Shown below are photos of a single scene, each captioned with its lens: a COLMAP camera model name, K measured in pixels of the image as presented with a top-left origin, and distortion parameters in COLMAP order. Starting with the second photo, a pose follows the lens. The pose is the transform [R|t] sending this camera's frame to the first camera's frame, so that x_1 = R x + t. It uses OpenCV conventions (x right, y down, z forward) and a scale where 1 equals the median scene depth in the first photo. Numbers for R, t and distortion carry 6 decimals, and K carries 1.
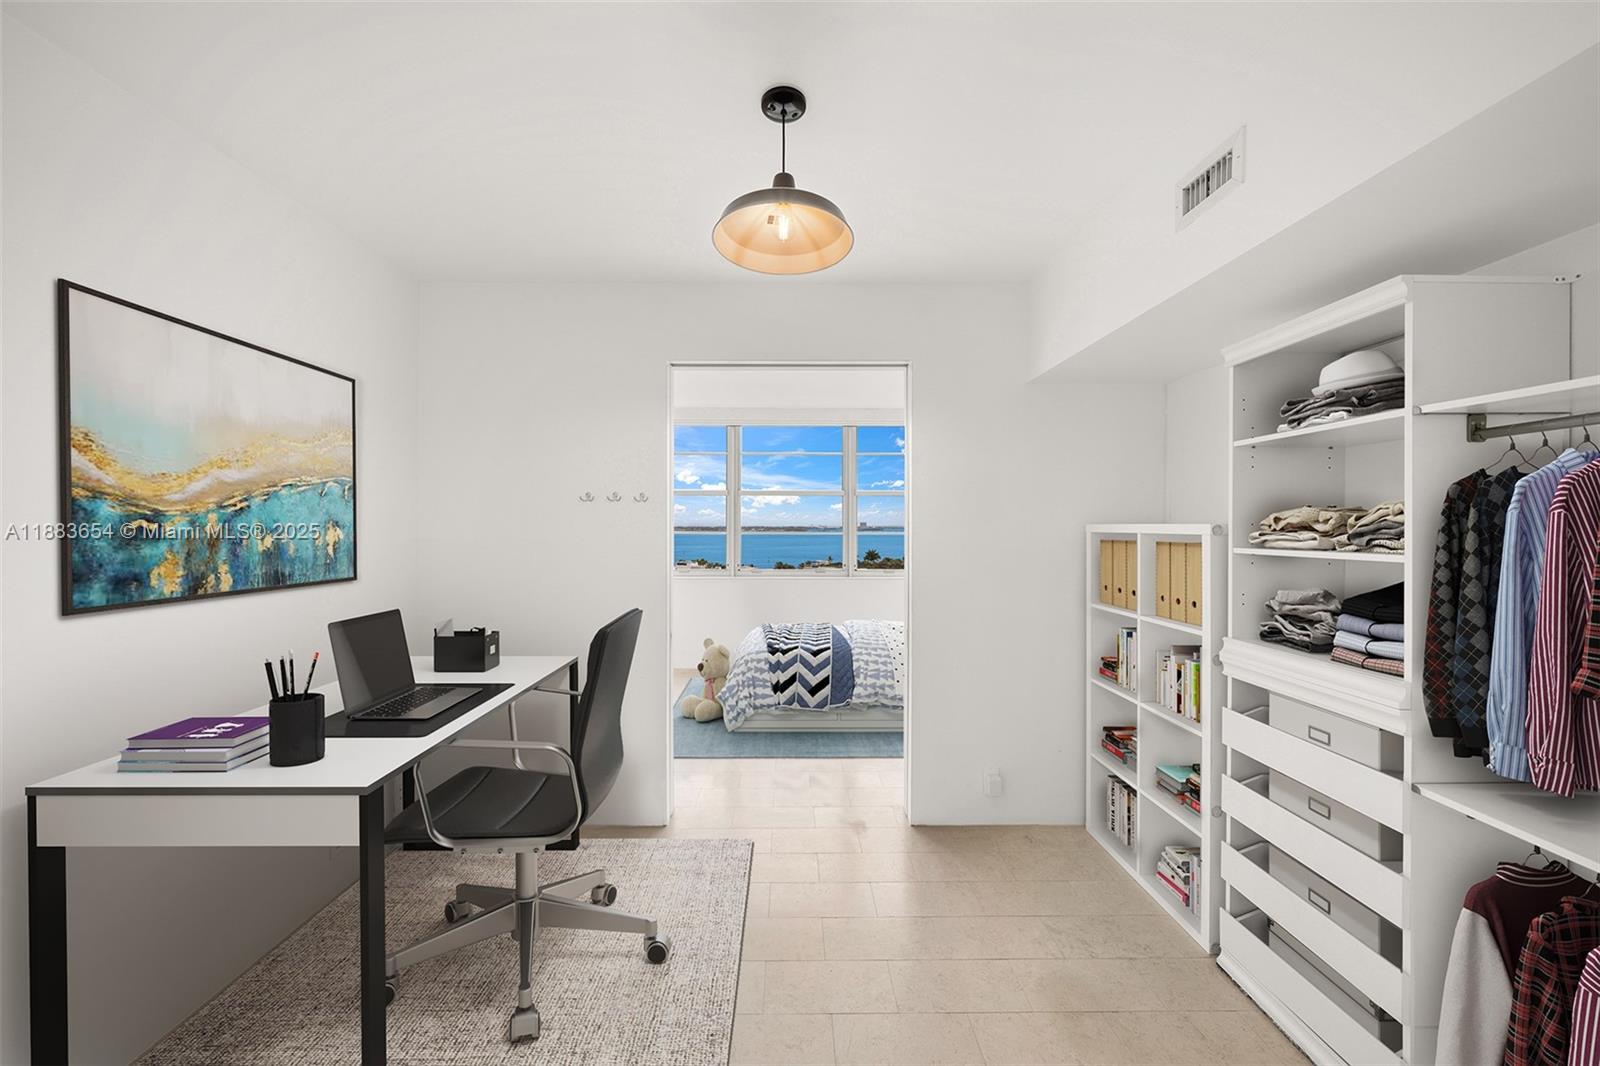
lens RADIAL K [[548.1, 0, 796.7], [0, 548.1, 529.2], [0, 0, 1]] dist [0.001792, 0.000093]
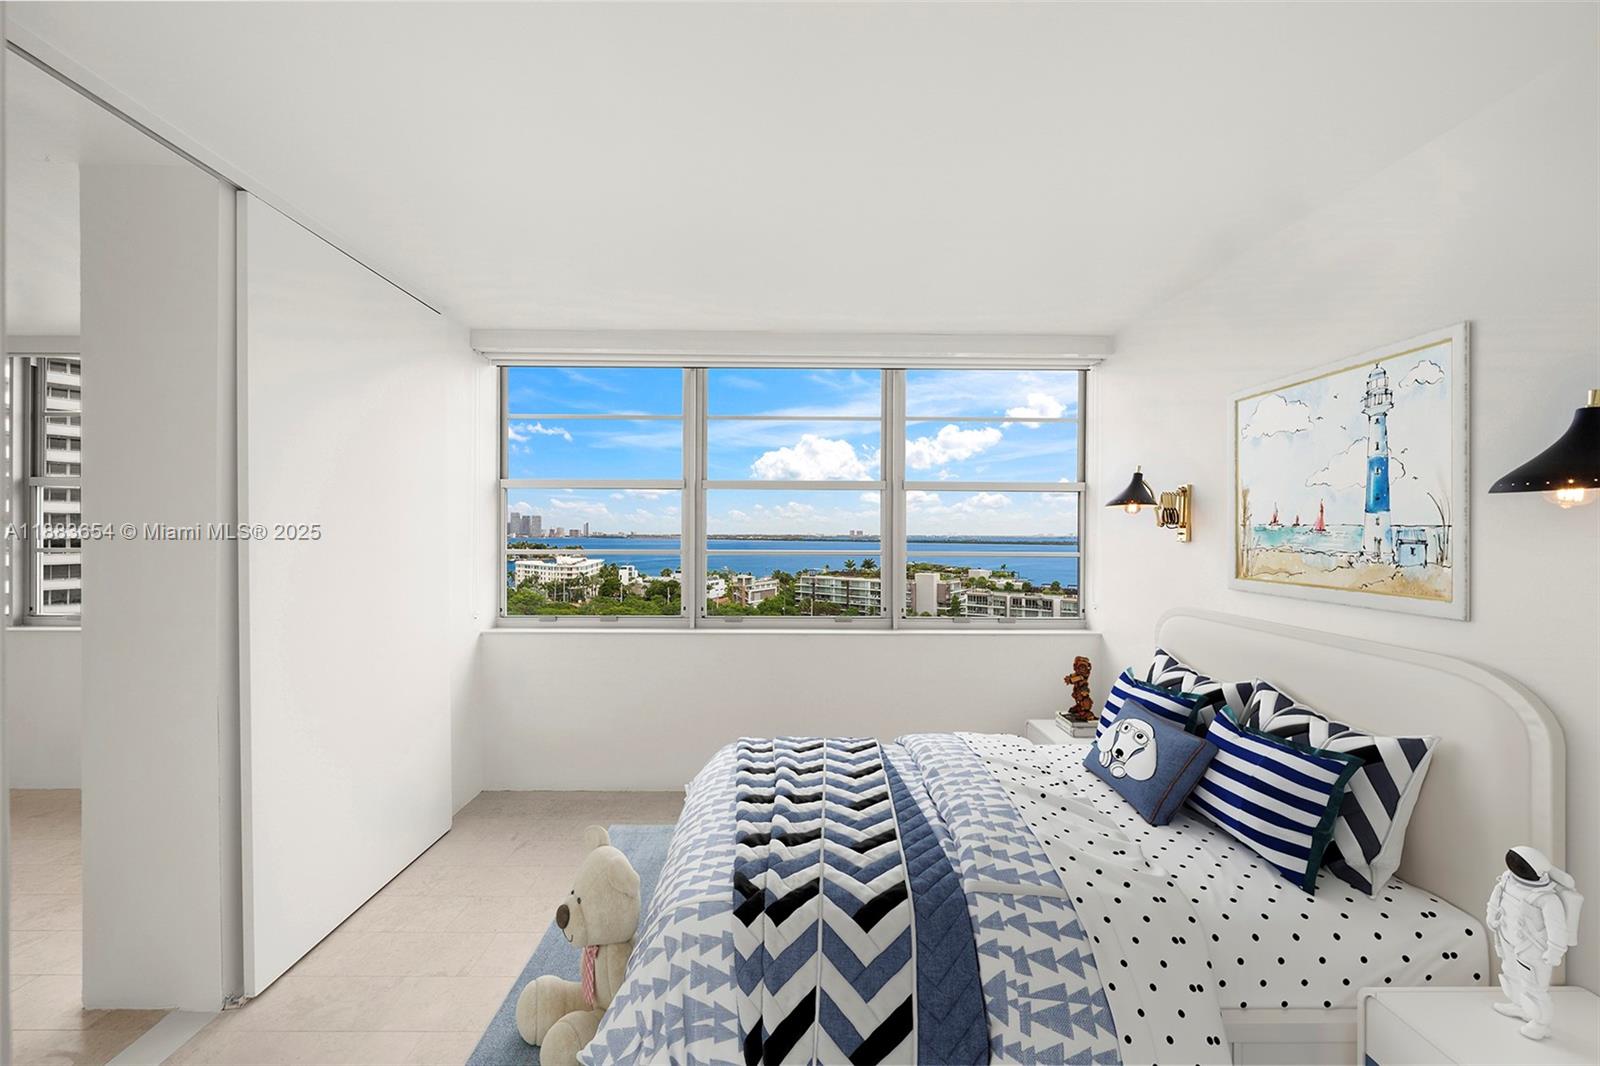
lens RADIAL K [[548.1, 0, 799.2], [0, 548.1, 534.4], [0, 0, 1]] dist [0.001792, 0.000093]
pose [[0.999991, 0.001933, -0.003837, -0.008901], [-0.001972, 0.999944, -0.010366, -0.016485], [0.003817, 0.010374, 0.999939, 0.653628]]
